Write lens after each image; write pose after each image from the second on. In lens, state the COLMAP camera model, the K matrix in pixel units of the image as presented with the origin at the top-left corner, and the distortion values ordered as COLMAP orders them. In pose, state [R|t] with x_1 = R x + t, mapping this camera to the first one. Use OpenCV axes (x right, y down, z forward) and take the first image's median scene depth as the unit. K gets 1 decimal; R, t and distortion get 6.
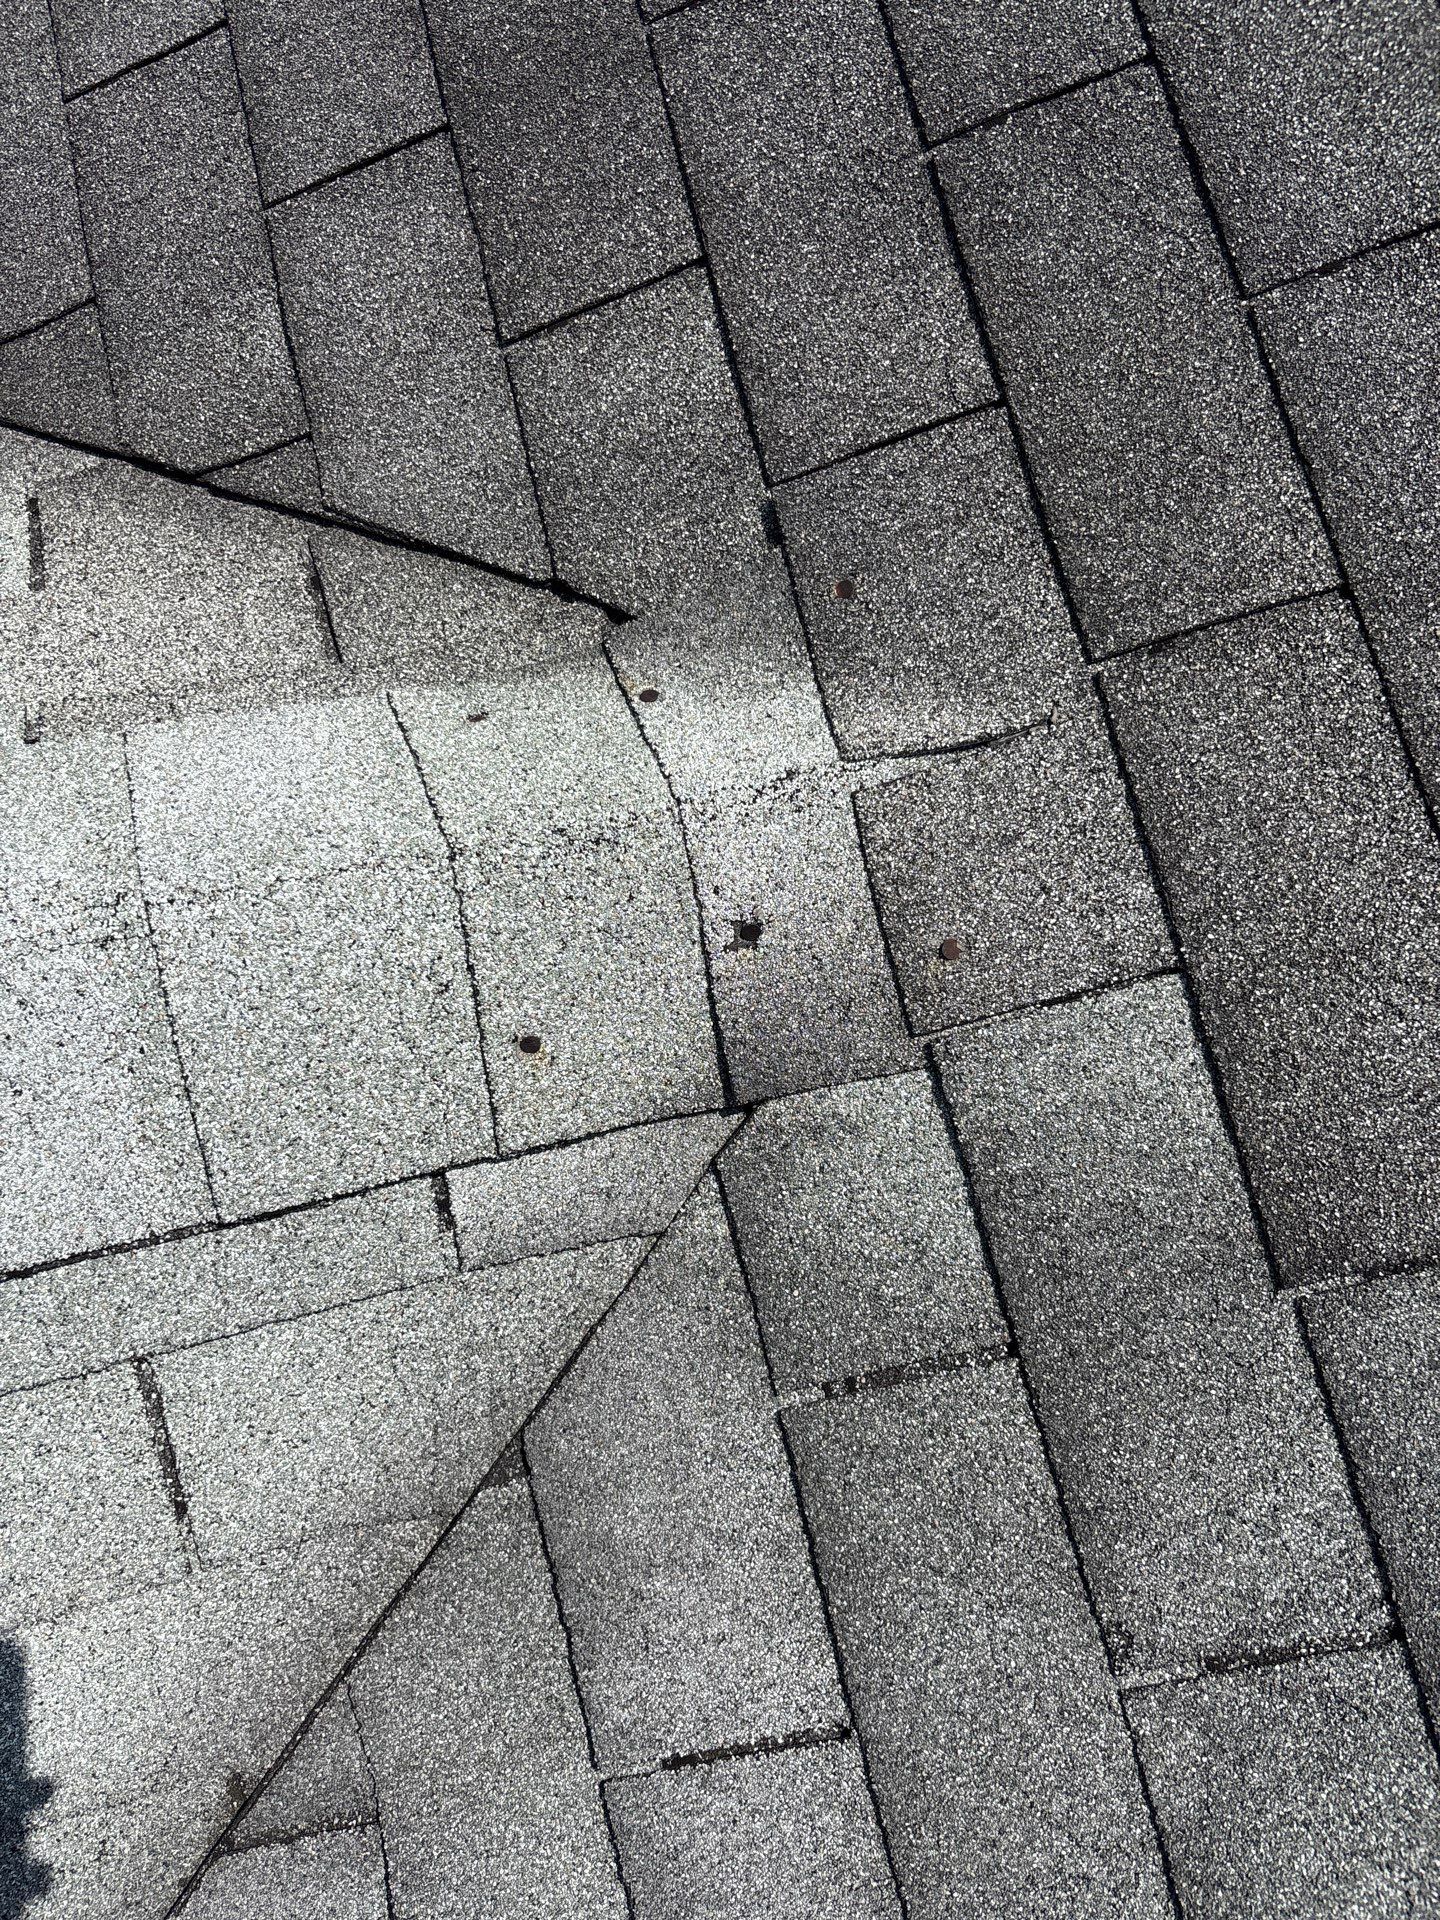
lens RADIAL K [[1449.6, 0, 714.1], [0, 1449.6, 963.0], [0, 0, 1]] dist [0.012836, -0.001790]
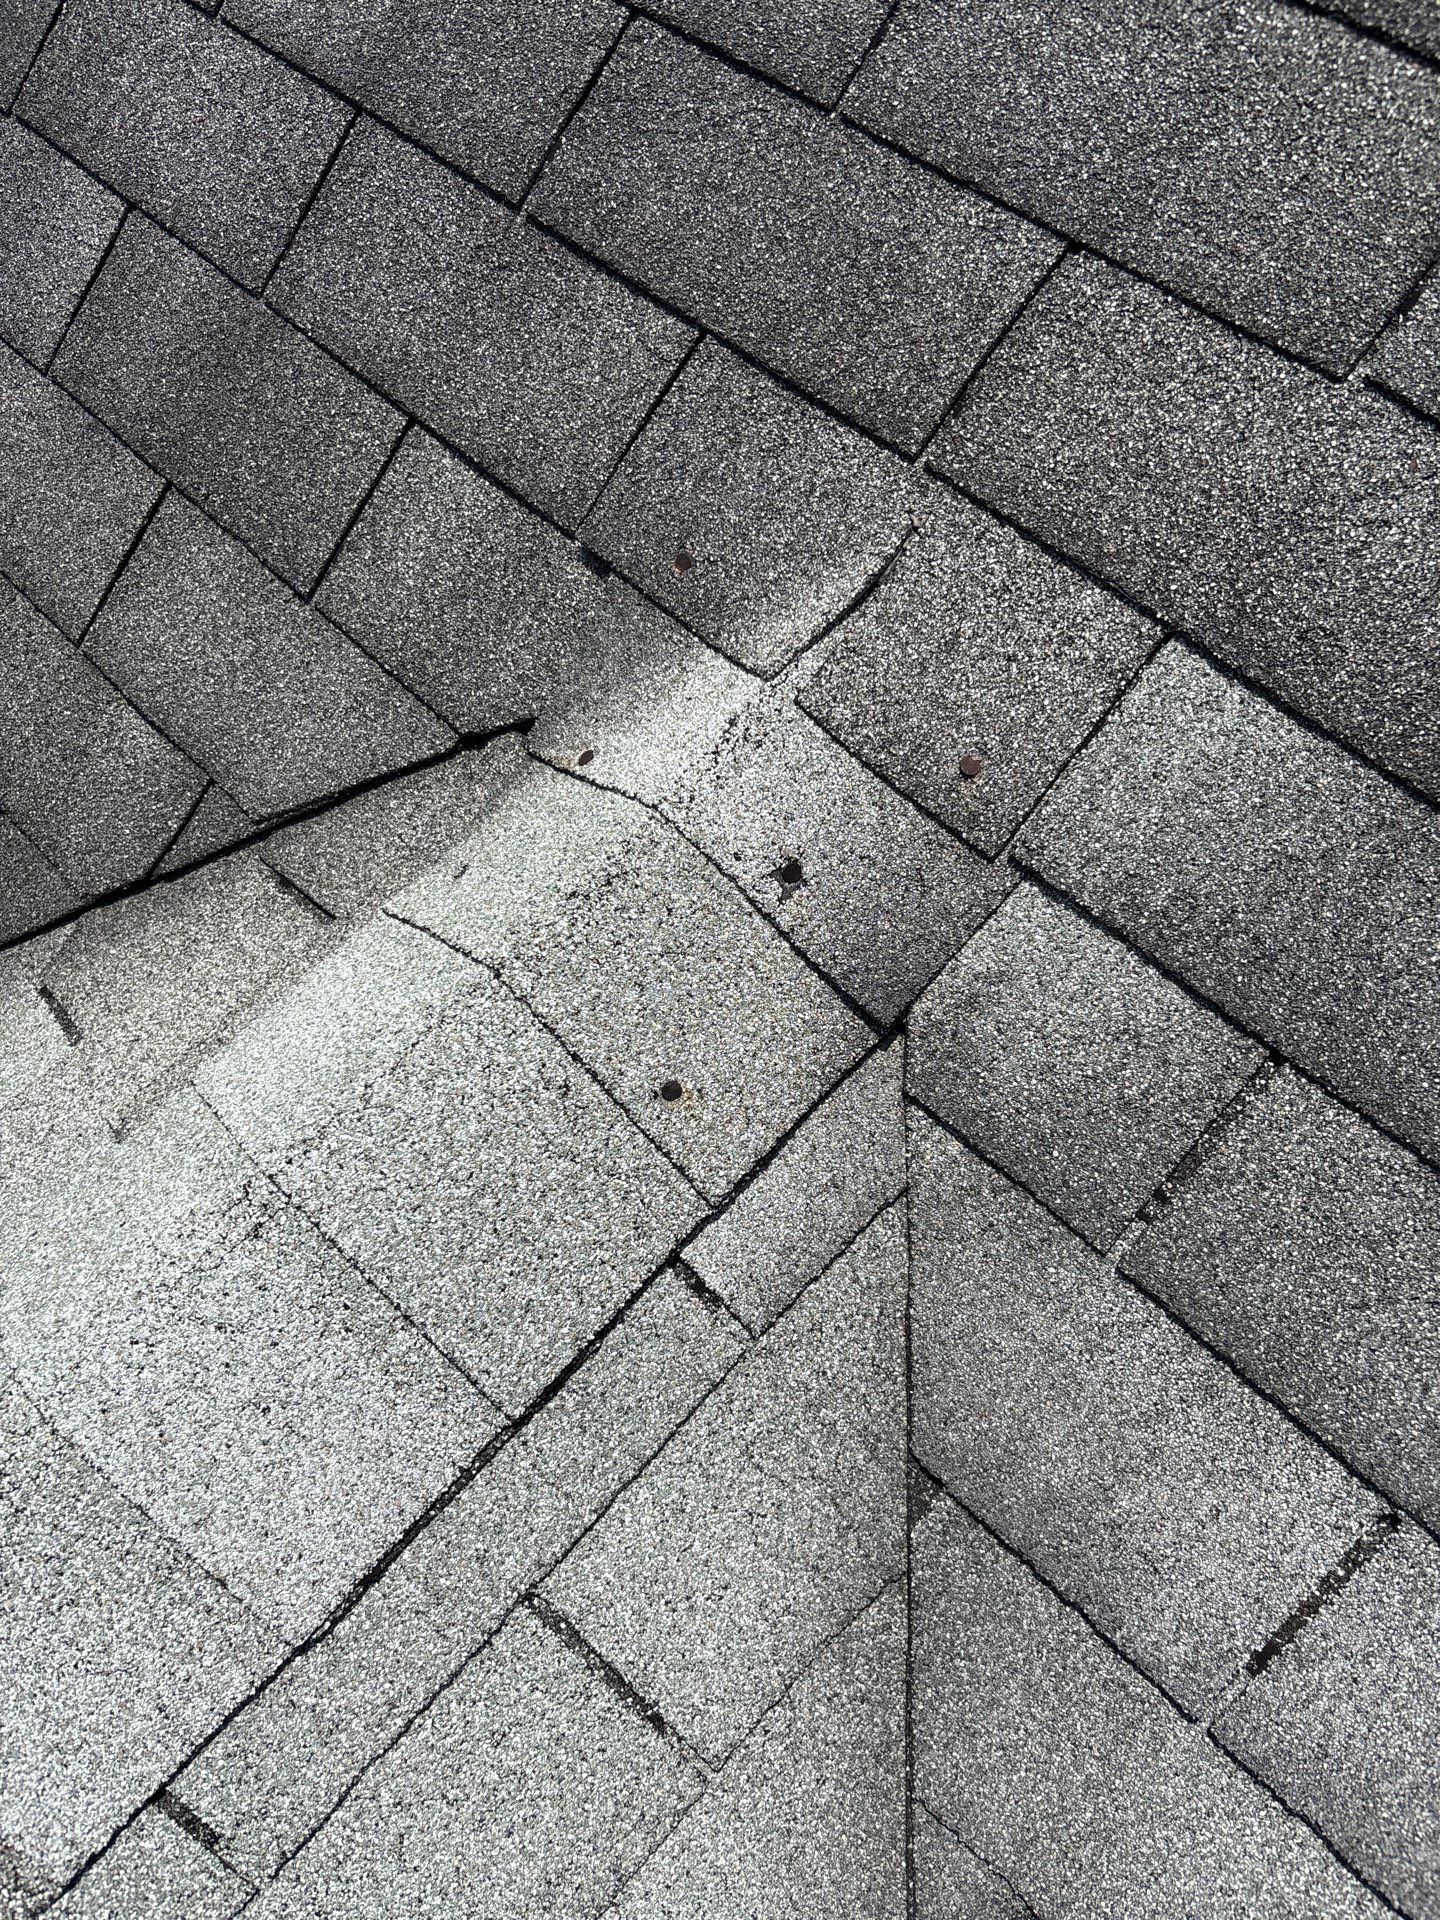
lens RADIAL K [[1449.6, 0, 725.8], [0, 1449.6, 955.0], [0, 0, 1]] dist [0.012836, -0.001790]
pose [[0.810677, -0.583196, -0.051830, 0.006914], [0.569102, 0.805687, -0.164291, 0.158950], [0.137572, 0.103690, 0.985049, 0.030044]]
